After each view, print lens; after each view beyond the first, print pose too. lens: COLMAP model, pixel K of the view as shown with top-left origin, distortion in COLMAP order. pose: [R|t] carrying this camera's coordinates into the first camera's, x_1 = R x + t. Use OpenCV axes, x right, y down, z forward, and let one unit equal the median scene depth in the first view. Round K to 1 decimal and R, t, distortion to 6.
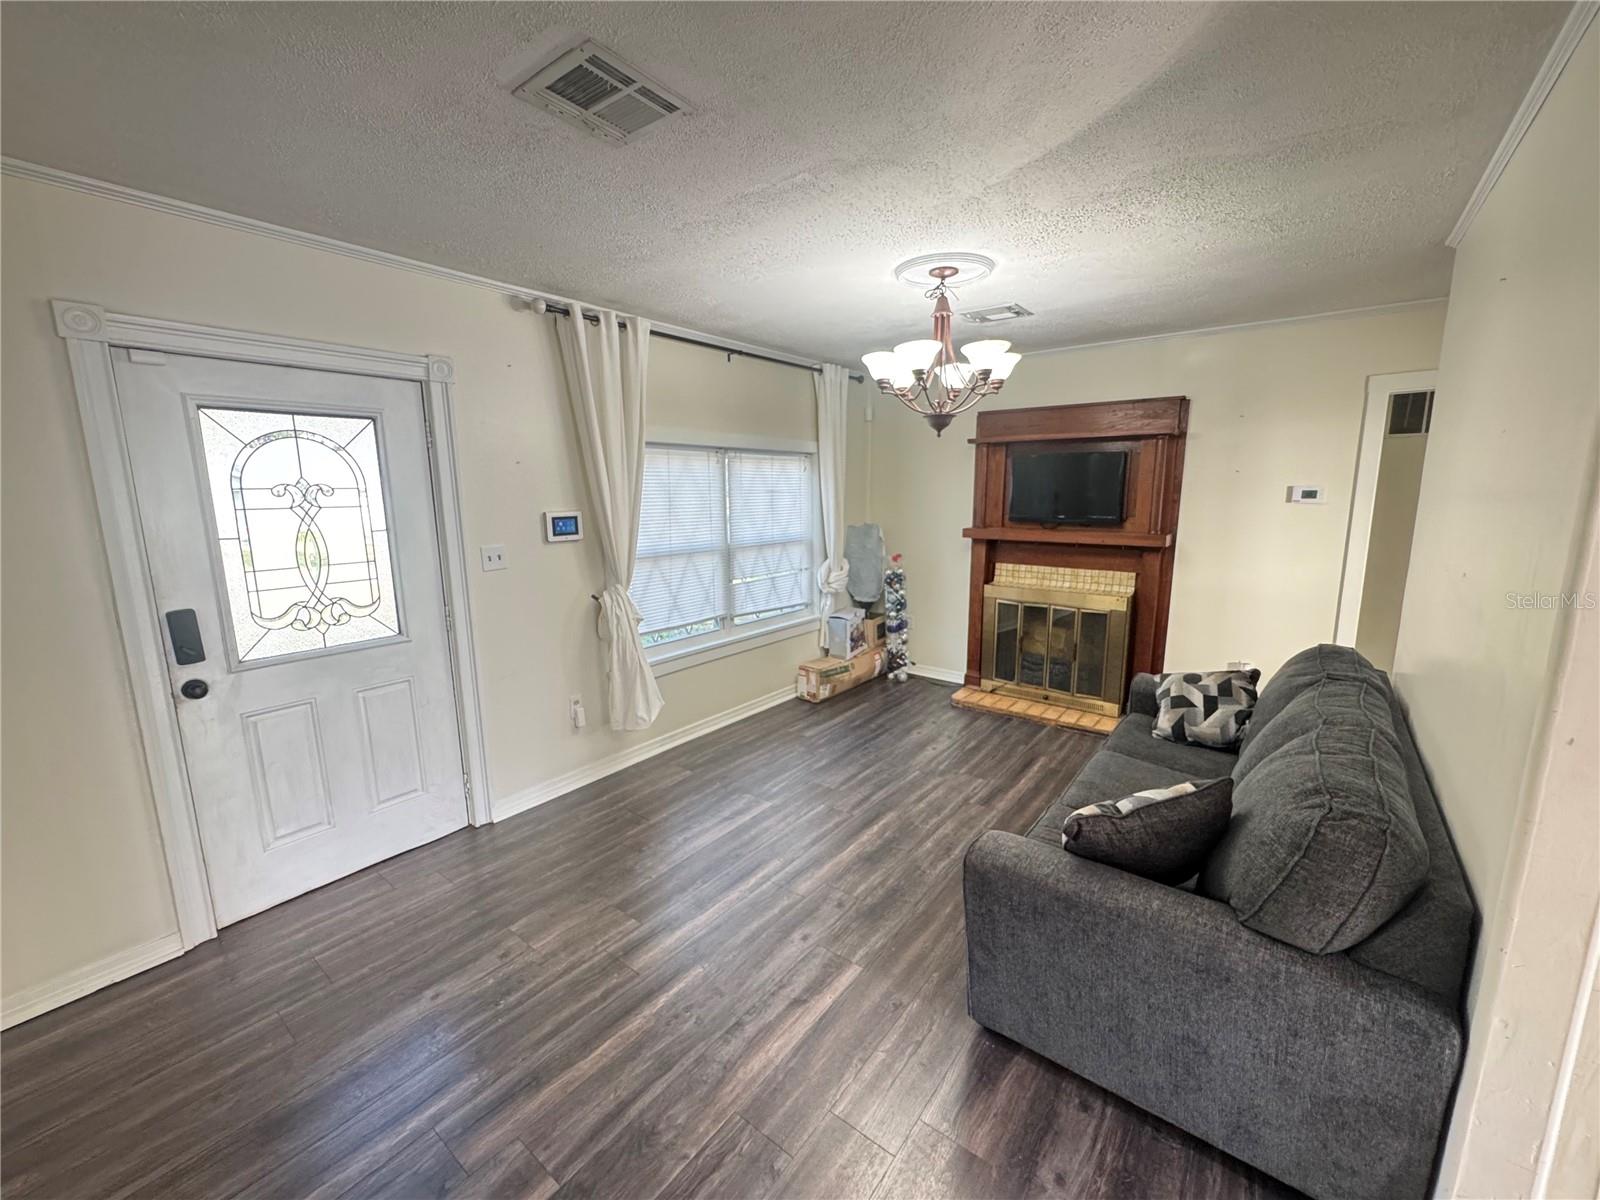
lens RADIAL K [[637.4, 0, 807.5], [0, 637.4, 595.2], [0, 0, 1]] dist [-0.012253, -0.000048]
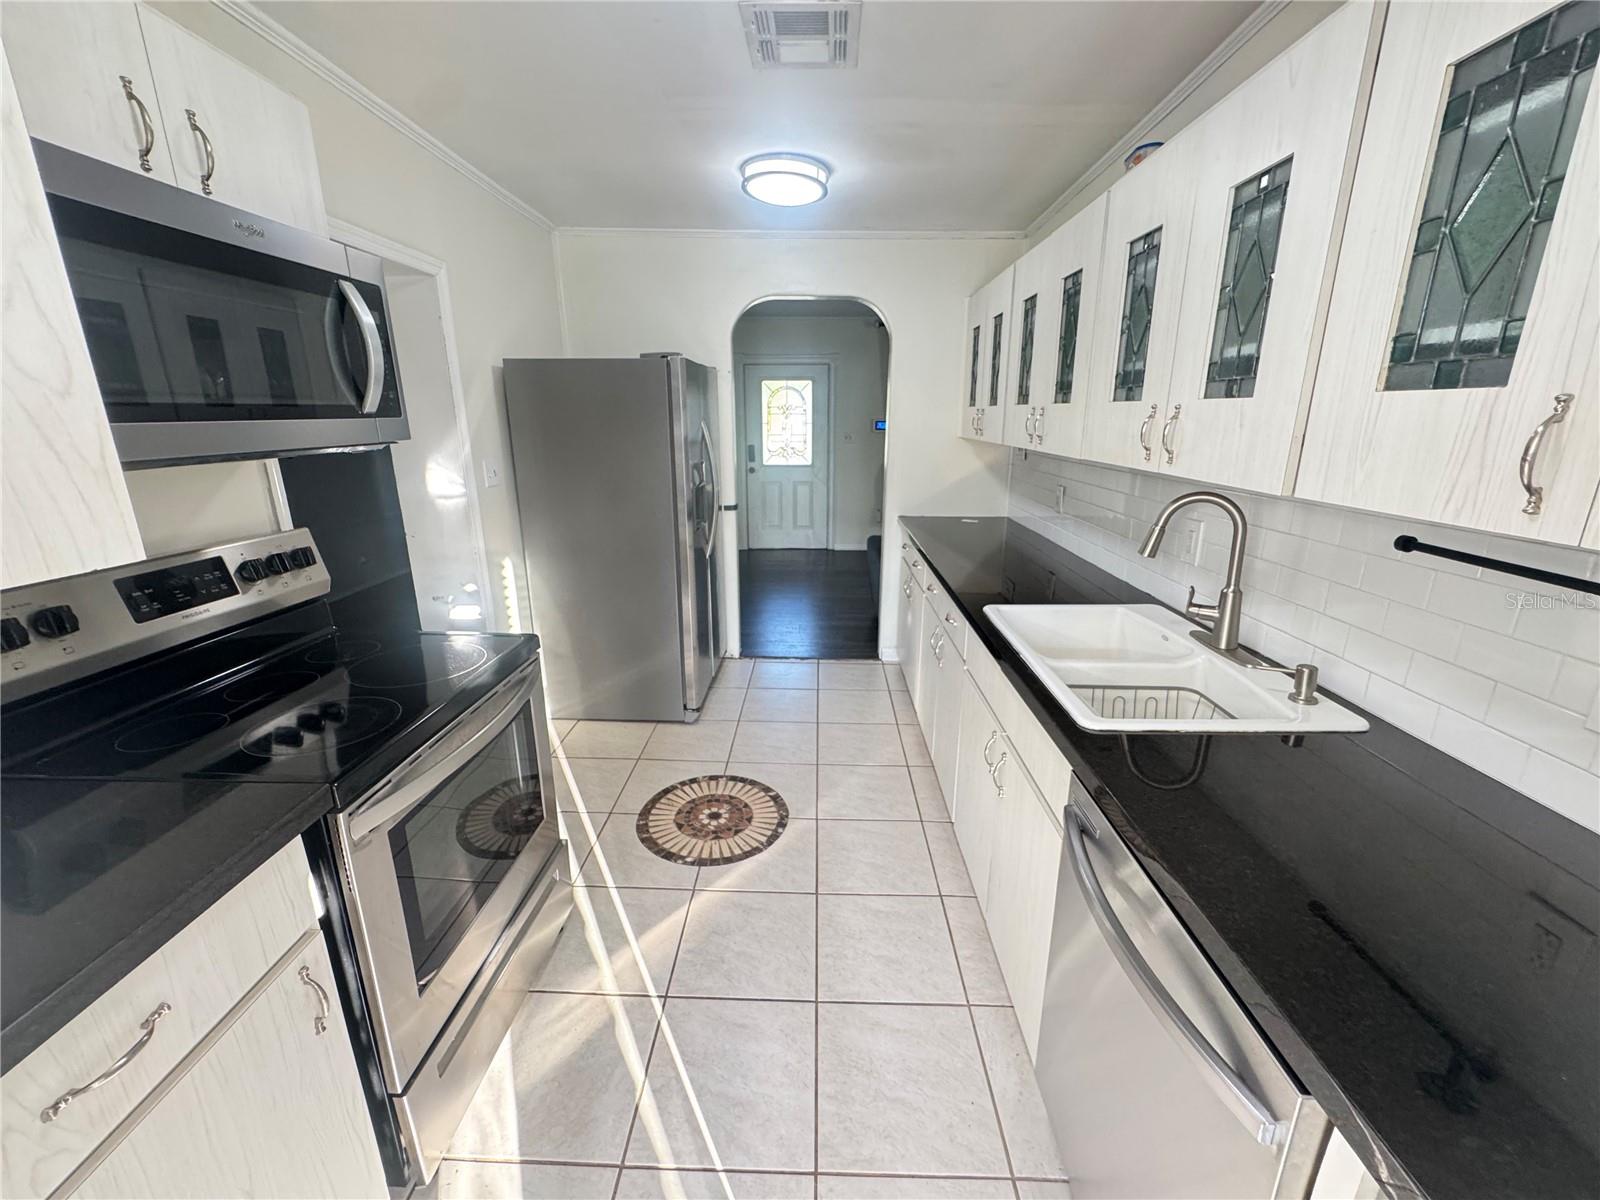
lens RADIAL K [[637.4, 0, 807.5], [0, 637.4, 595.2], [0, 0, 1]] dist [-0.012253, -0.000048]
pose [[0.595126, 0.225102, -0.771463, 1.684747], [-0.143606, 0.974306, 0.173507, 0.149532], [0.790698, 0.007528, 0.612161, -0.695503]]
